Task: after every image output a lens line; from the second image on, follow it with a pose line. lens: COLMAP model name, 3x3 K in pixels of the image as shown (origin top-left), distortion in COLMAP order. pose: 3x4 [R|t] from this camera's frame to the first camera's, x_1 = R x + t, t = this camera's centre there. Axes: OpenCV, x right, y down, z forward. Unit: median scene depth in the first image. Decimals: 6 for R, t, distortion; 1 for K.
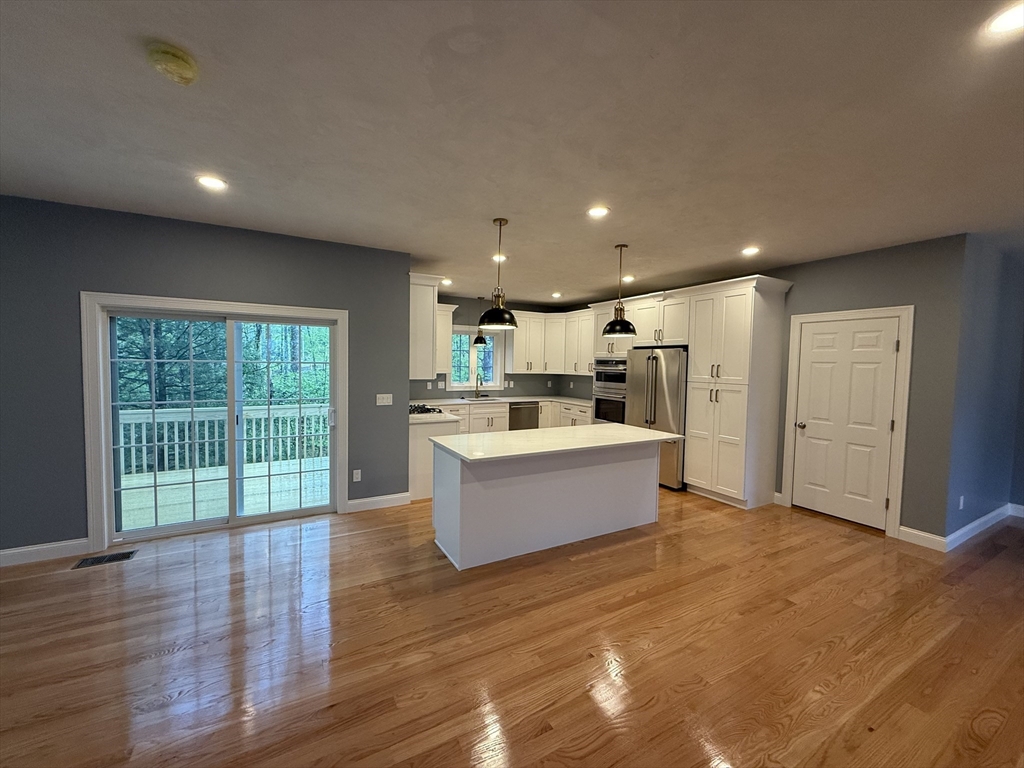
lens RADIAL K [[405.8, 0, 508.7], [0, 405.8, 381.0], [0, 0, 1]] dist [0.001529, -0.000090]
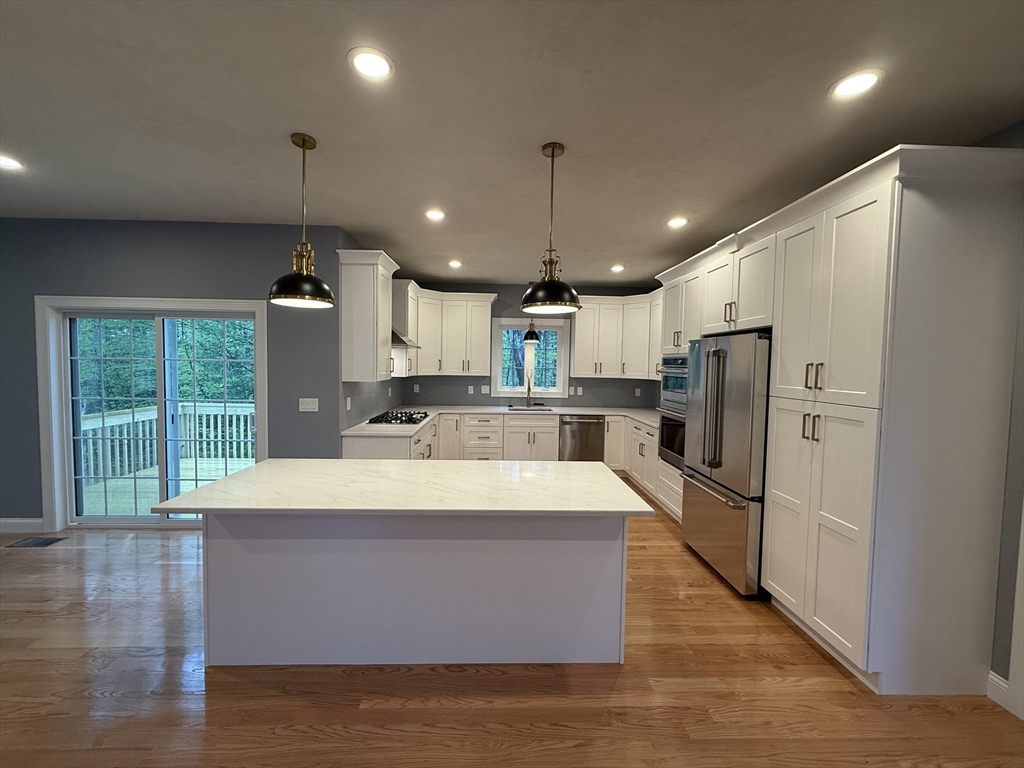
lens RADIAL K [[405.8, 0, 508.7], [0, 405.8, 381.0], [0, 0, 1]] dist [0.001529, -0.000090]
pose [[0.890213, 0.018661, -0.455163, 0.406246], [-0.022913, 0.999730, -0.003825, -0.008734], [0.454969, 0.013834, 0.890400, 0.406506]]
